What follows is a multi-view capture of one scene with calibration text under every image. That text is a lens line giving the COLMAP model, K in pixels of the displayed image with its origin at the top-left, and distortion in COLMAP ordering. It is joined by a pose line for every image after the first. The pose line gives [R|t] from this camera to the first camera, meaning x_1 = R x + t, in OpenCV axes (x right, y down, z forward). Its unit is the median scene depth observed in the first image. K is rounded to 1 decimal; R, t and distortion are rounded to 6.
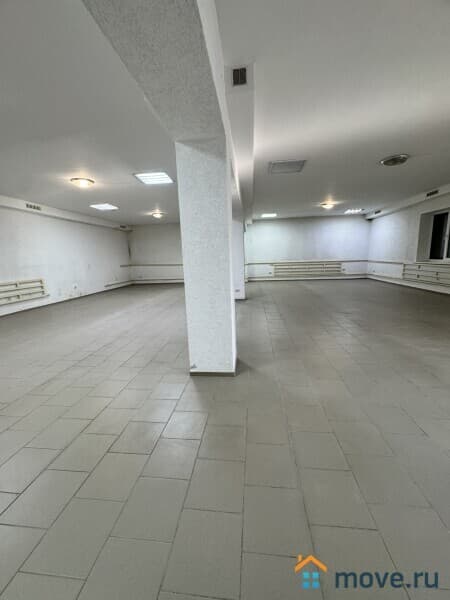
lens RADIAL K [[239.7, 0, 225.0], [0, 239.7, 300.0], [0, 0, 1]] dist [-0.001766, -0.000022]
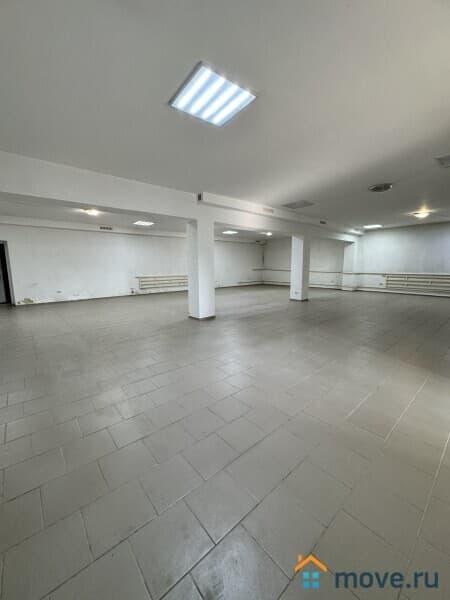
lens RADIAL K [[239.7, 0, 225.0], [0, 239.7, 300.0], [0, 0, 1]] dist [-0.001766, -0.000022]
pose [[0.728902, 0.130125, -0.672138, 0.395966], [-0.142498, 0.989105, 0.036957, 0.002847], [0.669625, 0.068840, 0.739503, -0.117919]]
